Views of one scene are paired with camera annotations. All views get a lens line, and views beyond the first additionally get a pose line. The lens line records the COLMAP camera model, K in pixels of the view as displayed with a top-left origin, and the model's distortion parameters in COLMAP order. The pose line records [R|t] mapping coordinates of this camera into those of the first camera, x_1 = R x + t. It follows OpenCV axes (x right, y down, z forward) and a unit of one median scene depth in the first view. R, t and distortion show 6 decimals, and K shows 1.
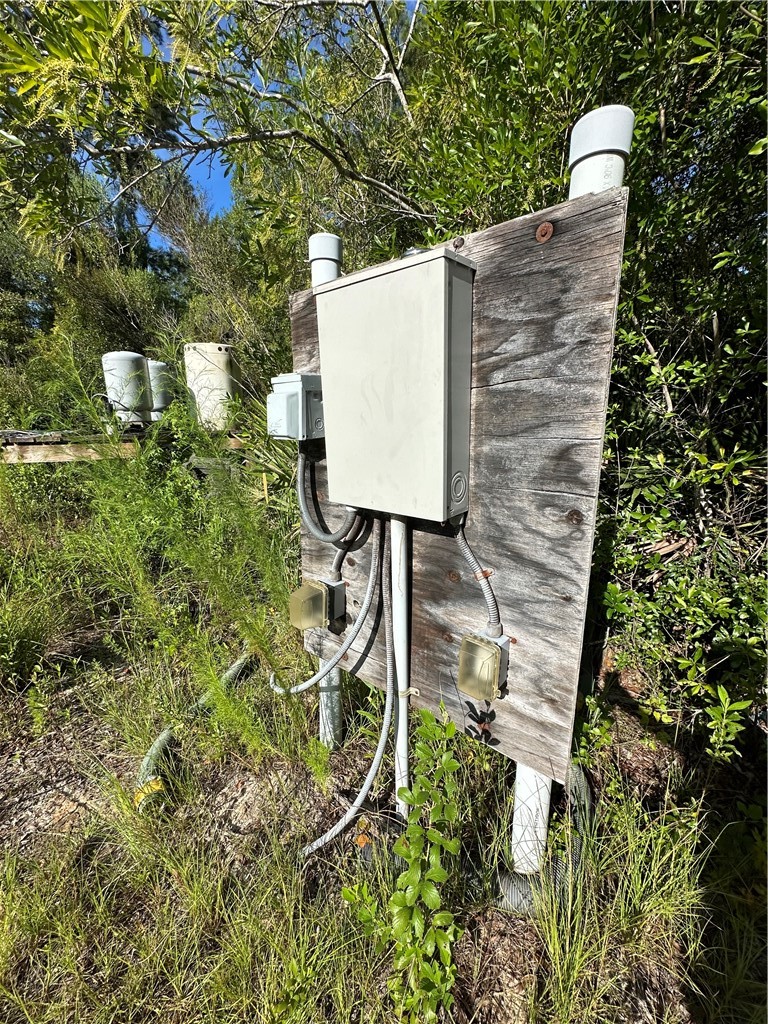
lens RADIAL K [[411.8, 0, 388.3], [0, 411.8, 509.5], [0, 0, 1]] dist [-0.003693, 0.000495]
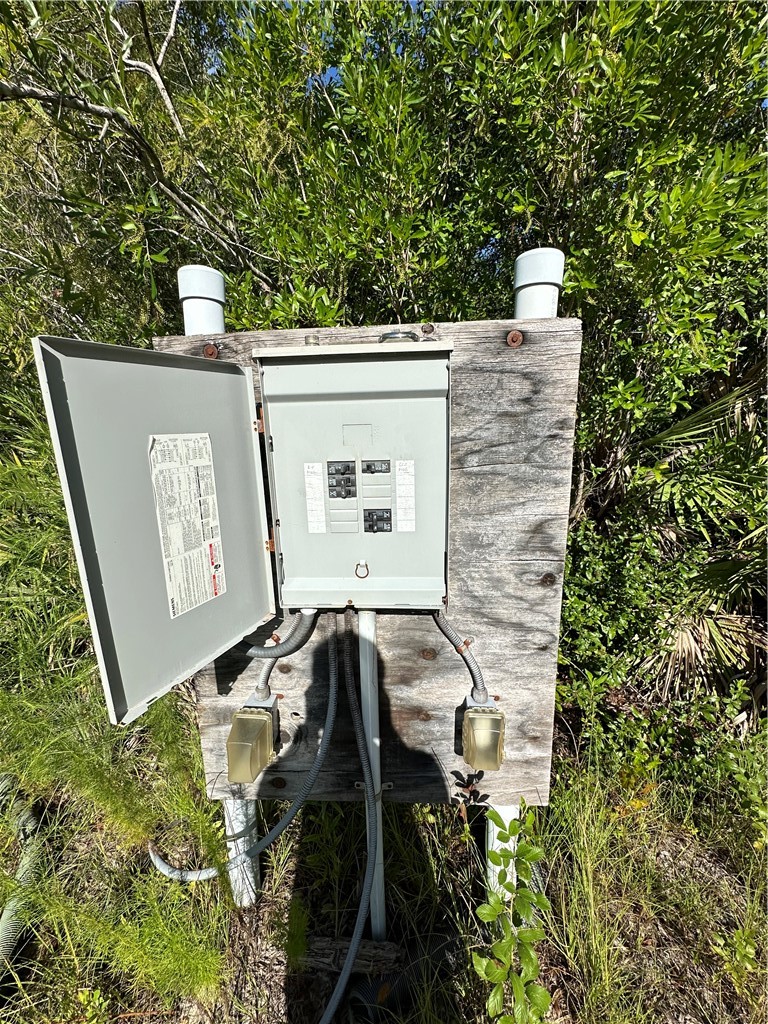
lens RADIAL K [[411.8, 0, 385.0], [0, 411.8, 514.1], [0, 0, 1]] dist [-0.003693, 0.000495]
pose [[0.805743, -0.127471, 0.578386, -0.542410], [0.148887, 0.988798, 0.010509, -0.232487], [-0.573246, 0.077646, 0.815696, 0.283258]]
